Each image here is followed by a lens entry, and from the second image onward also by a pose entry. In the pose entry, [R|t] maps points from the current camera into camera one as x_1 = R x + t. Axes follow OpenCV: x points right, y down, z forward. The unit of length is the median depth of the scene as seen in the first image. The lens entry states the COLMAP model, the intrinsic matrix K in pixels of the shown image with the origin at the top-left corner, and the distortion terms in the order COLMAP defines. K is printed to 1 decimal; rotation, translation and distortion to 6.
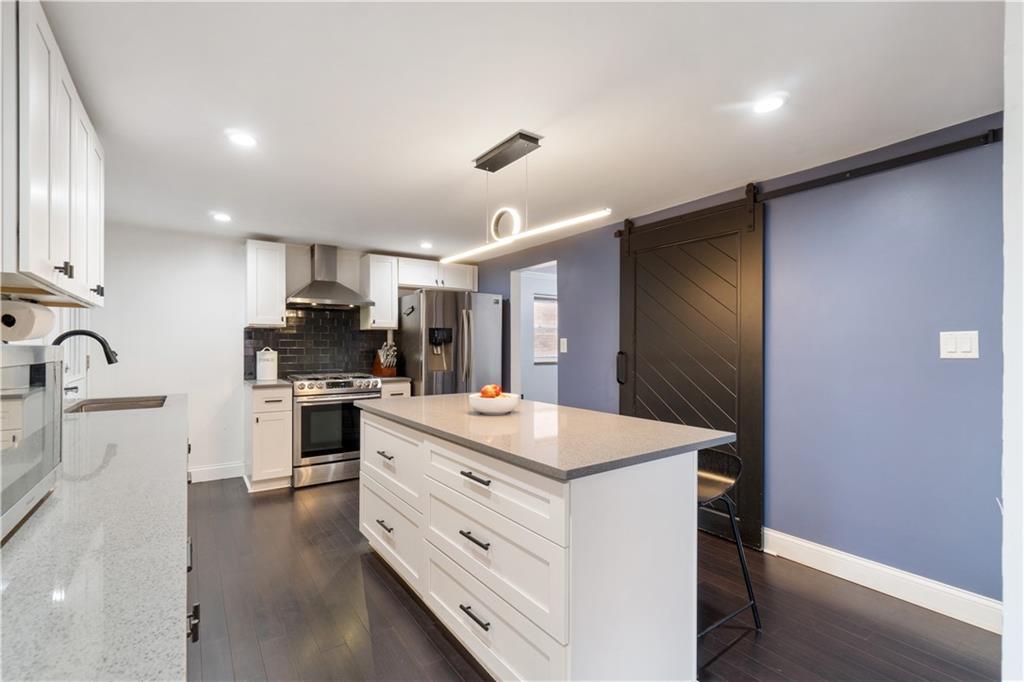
lens RADIAL K [[450.9, 0, 514.5], [0, 450.9, 350.0], [0, 0, 1]] dist [-0.000429, 0.000047]
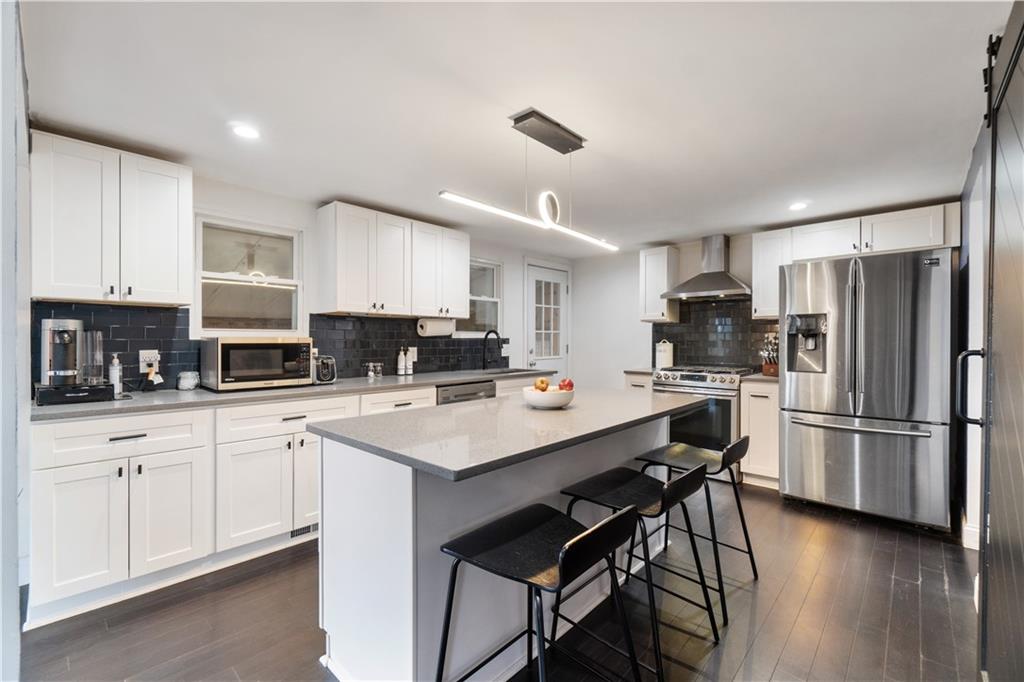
lens RADIAL K [[443.8, 0, 512.0], [0, 443.8, 341.0], [0, 0, 1]] dist [0.000159, 0.000080]
pose [[0.198297, 0.006051, -0.980123, 0.473605], [-0.002449, 0.999981, 0.005678, -0.008460], [0.980139, 0.001274, 0.198308, 0.410414]]
